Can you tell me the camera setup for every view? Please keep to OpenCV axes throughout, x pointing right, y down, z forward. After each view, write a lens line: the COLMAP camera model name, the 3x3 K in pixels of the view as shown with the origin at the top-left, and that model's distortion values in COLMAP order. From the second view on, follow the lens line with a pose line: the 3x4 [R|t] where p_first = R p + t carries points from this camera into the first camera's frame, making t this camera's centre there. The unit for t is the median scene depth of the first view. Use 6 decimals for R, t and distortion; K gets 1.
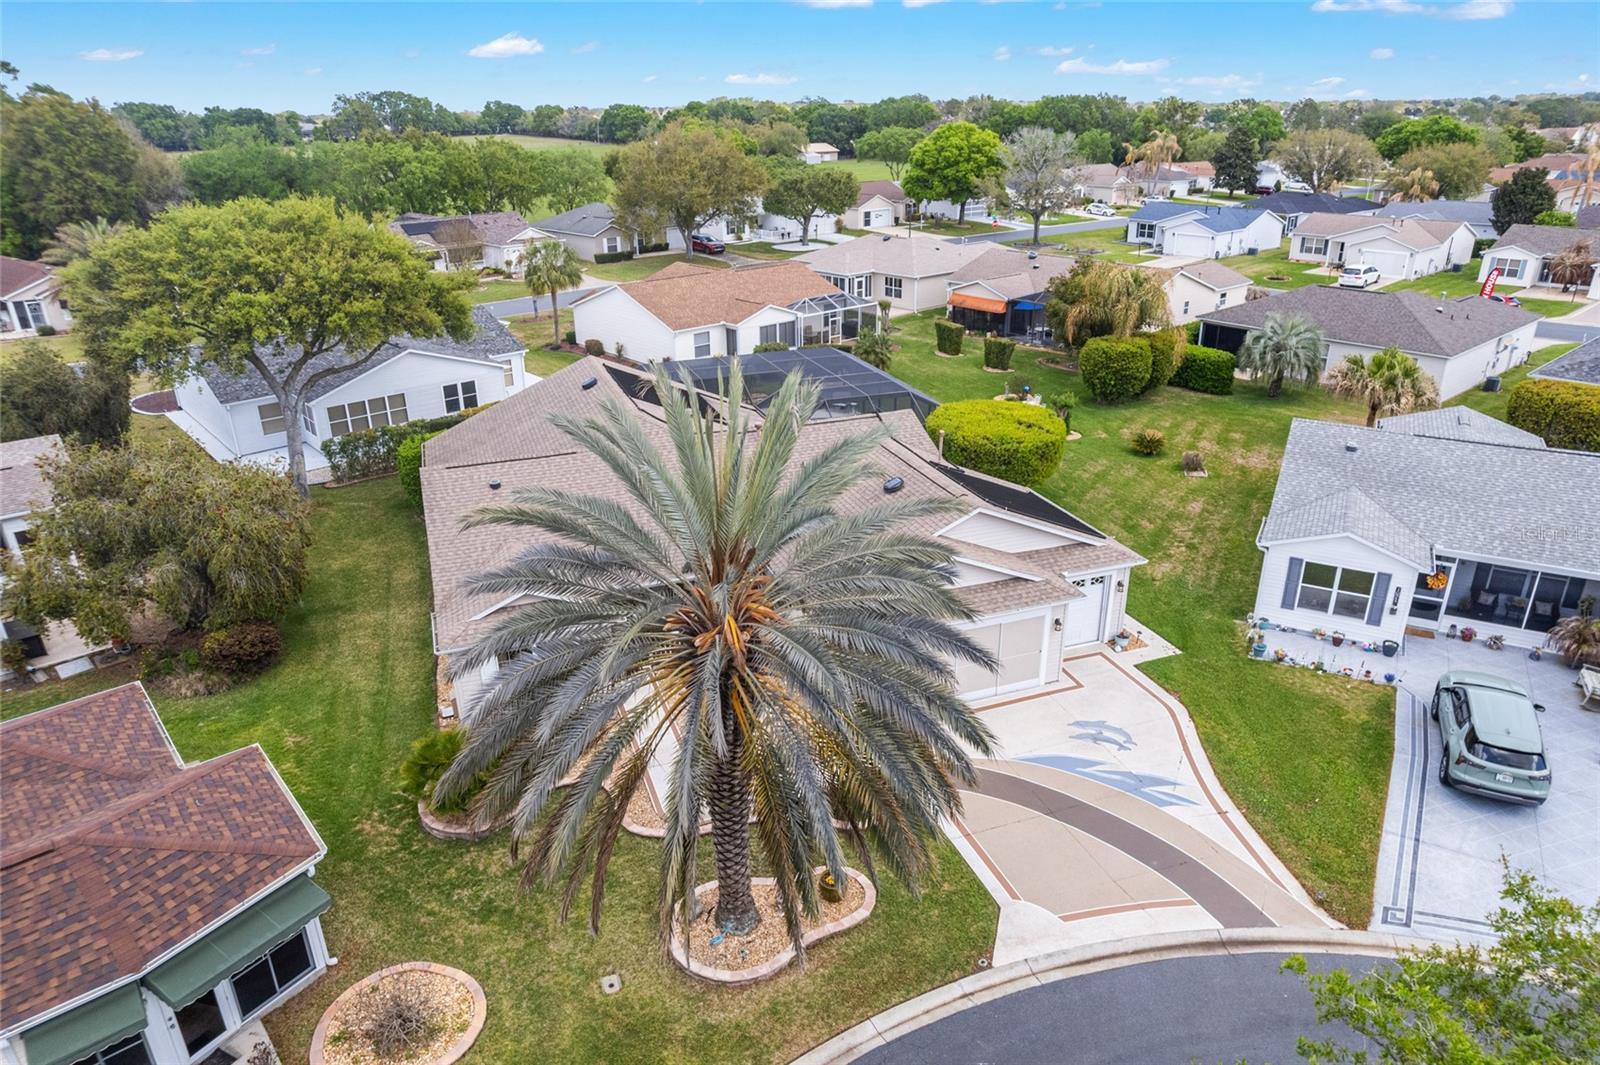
lens RADIAL K [[1028.2, 0, 806.4], [0, 1028.2, 538.2], [0, 0, 1]] dist [-0.081922, 0.074081]
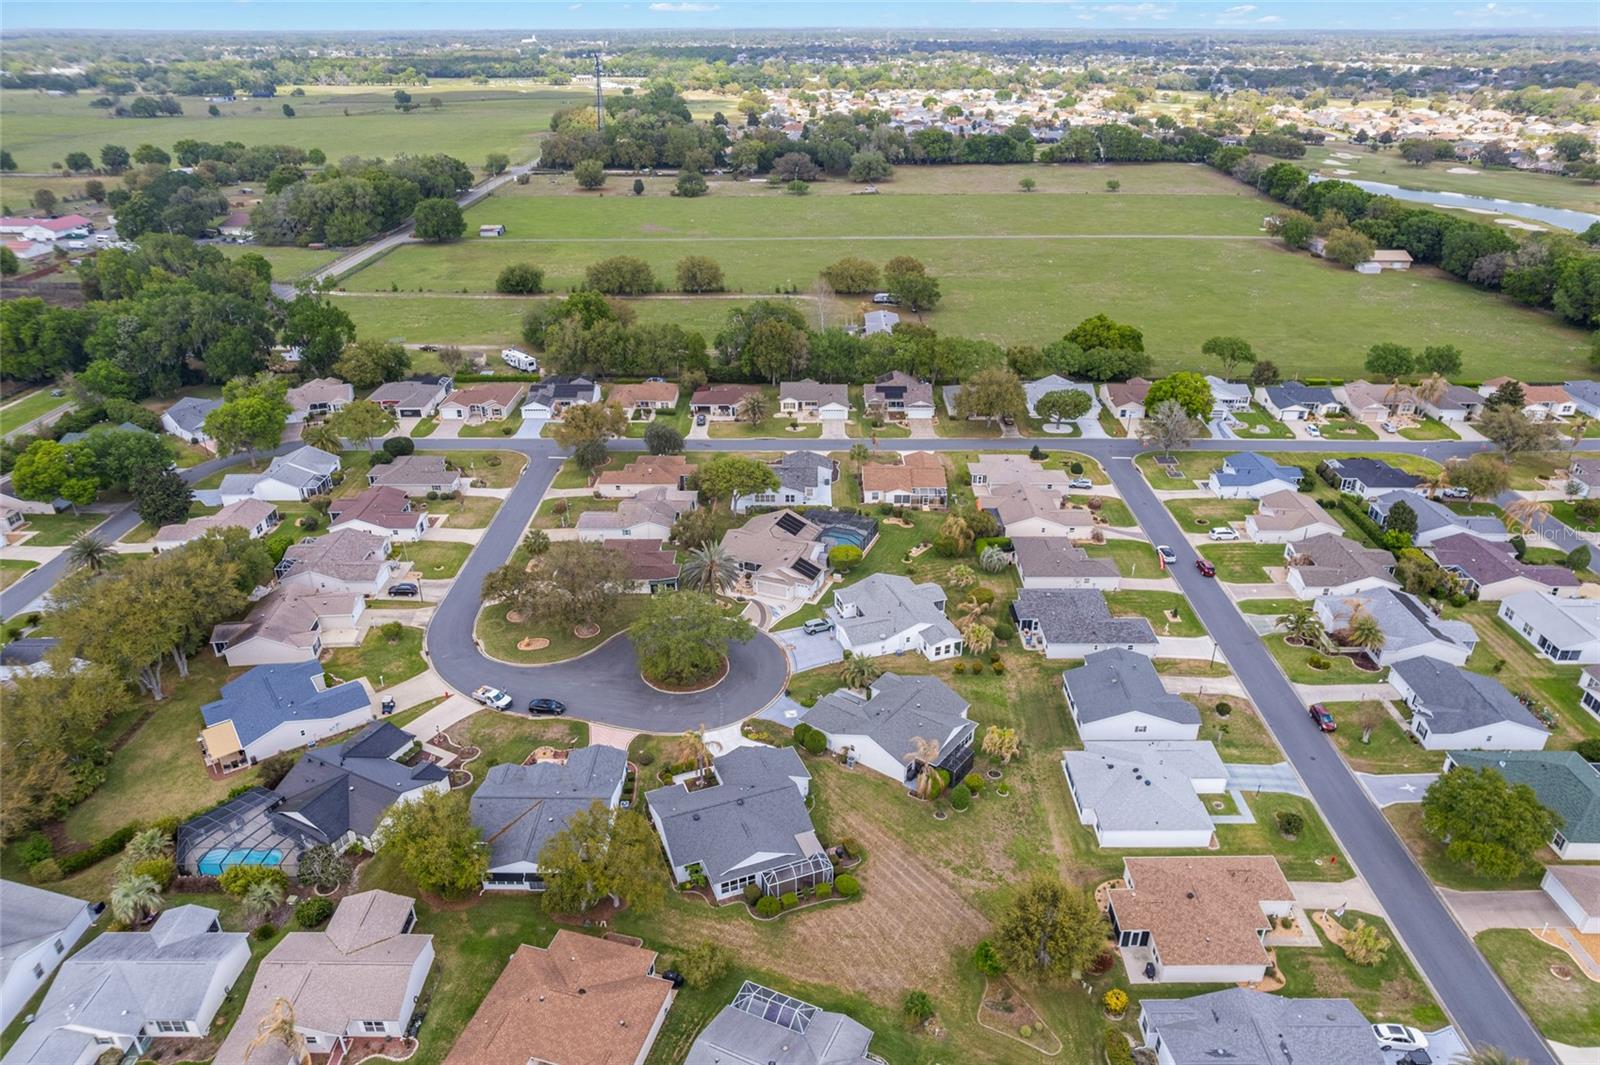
lens RADIAL K [[1051.3, 0, 808.1], [0, 1051.3, 531.3], [0, 0, 1]] dist [-0.085643, 0.078697]
pose [[0.747502, 0.304944, -0.590127, 1.628693], [-0.267100, 0.951397, 0.153299, -0.512582], [0.608193, 0.043032, 0.792622, -1.612944]]
